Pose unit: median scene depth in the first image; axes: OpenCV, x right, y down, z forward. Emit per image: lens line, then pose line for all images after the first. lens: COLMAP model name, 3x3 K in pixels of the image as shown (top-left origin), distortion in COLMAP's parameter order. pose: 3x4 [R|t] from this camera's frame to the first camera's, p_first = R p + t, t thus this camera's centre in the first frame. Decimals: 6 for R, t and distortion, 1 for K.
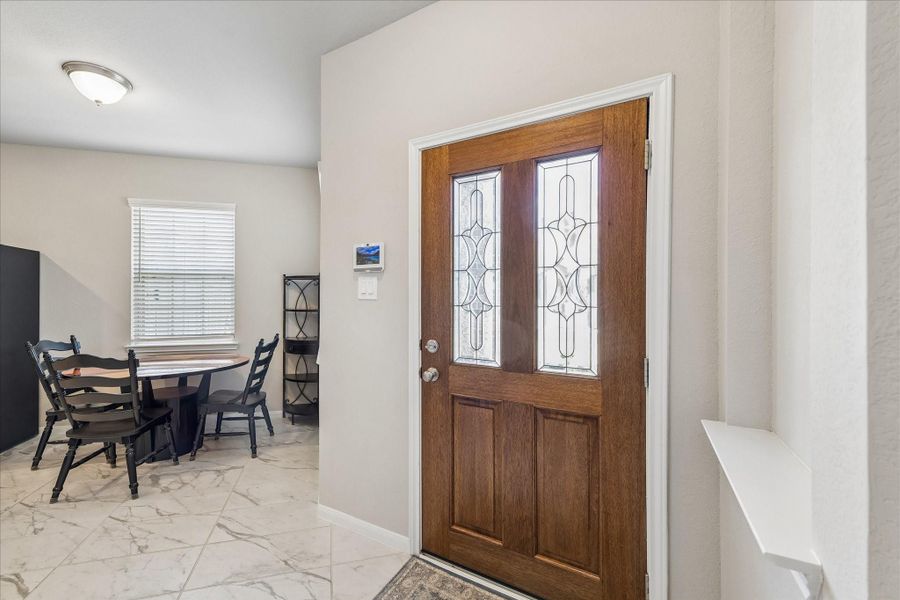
lens RADIAL K [[354.7, 0, 450.1], [0, 354.7, 299.3], [0, 0, 1]] dist [0.003060, -0.000051]
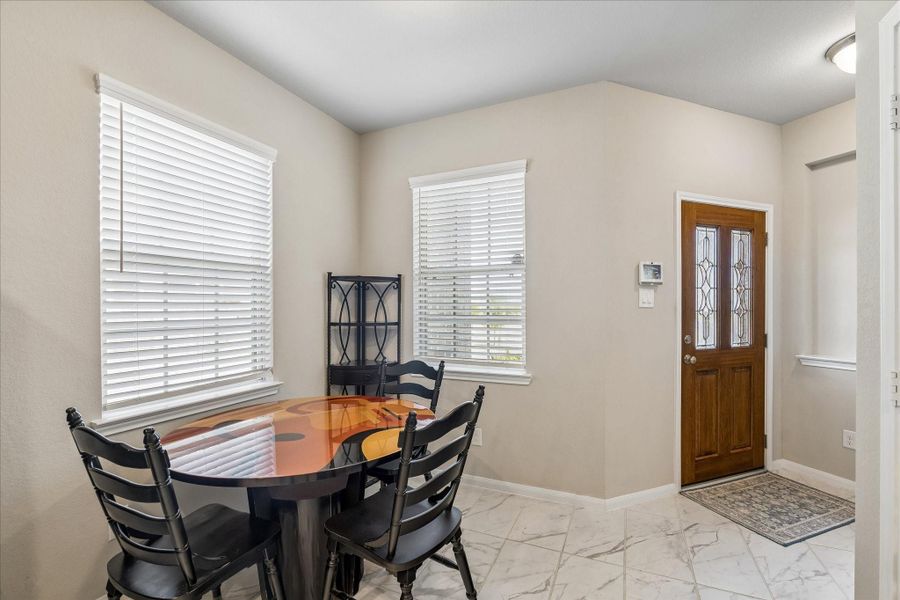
lens RADIAL K [[396.3, 0, 447.9], [0, 396.3, 306.0], [0, 0, 1]] dist [-0.008826, -0.000043]
pose [[0.638734, -0.002383, 0.769424, -0.960629], [0.006051, 0.999980, -0.001927, -0.003161], [-0.769404, 0.005887, 0.638736, 0.368900]]
